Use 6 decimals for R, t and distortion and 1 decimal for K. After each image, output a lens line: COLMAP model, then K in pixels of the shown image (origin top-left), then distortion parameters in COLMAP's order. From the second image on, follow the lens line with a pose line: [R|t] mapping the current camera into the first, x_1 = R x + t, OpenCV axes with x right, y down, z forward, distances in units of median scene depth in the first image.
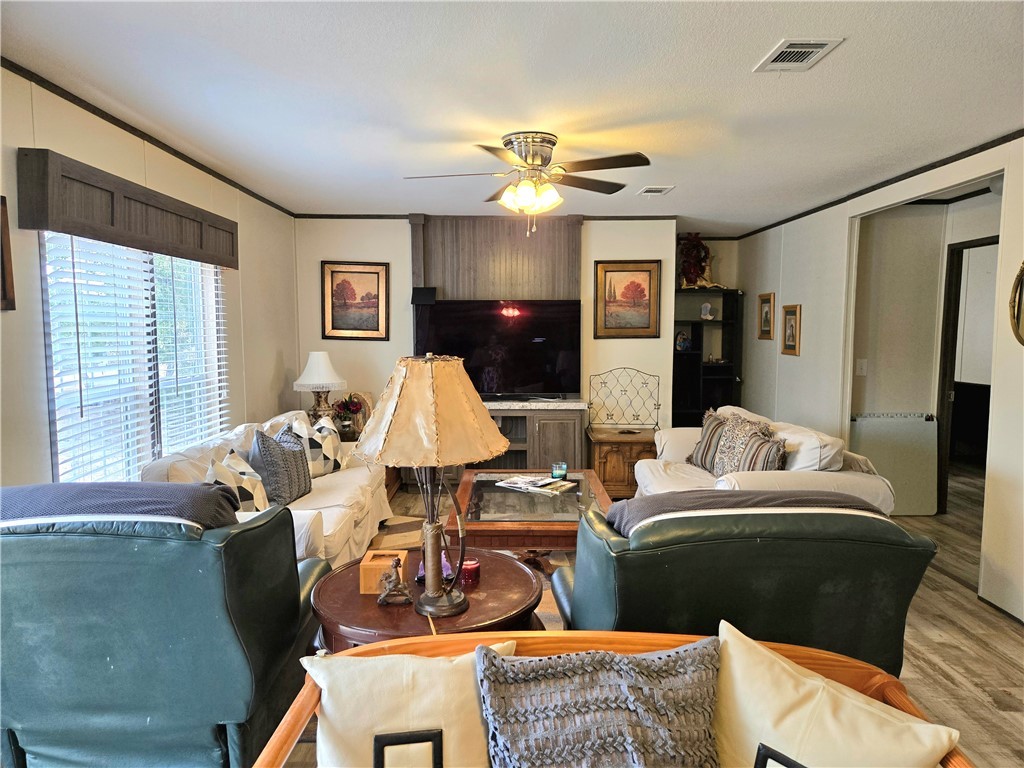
lens RADIAL K [[694.5, 0, 512.0], [0, 694.5, 384.0], [0, 0, 1]] dist [0.047455, -0.045294]
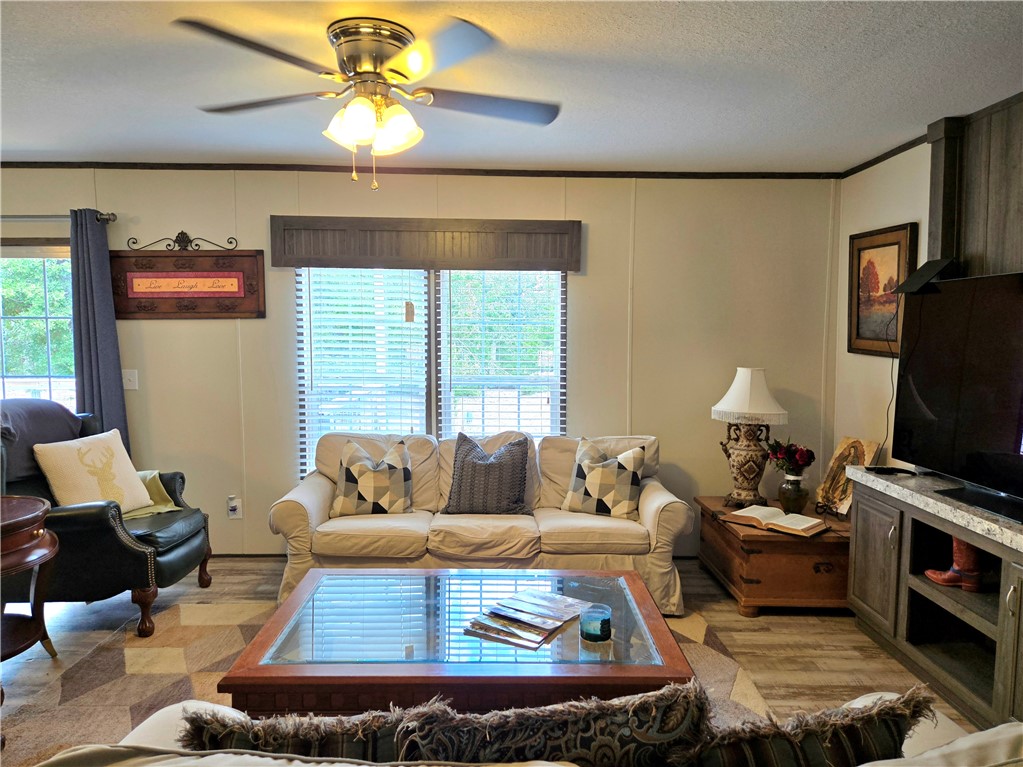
lens RADIAL K [[693.8, 0, 511.5], [0, 693.8, 383.5], [0, 0, 1]] dist [0.047455, -0.045294]
pose [[0.008904, 0.082345, -0.996564, 0.526242], [-0.093031, 0.992349, 0.081165, -0.077634], [0.995623, 0.091988, 0.016496, 0.879504]]
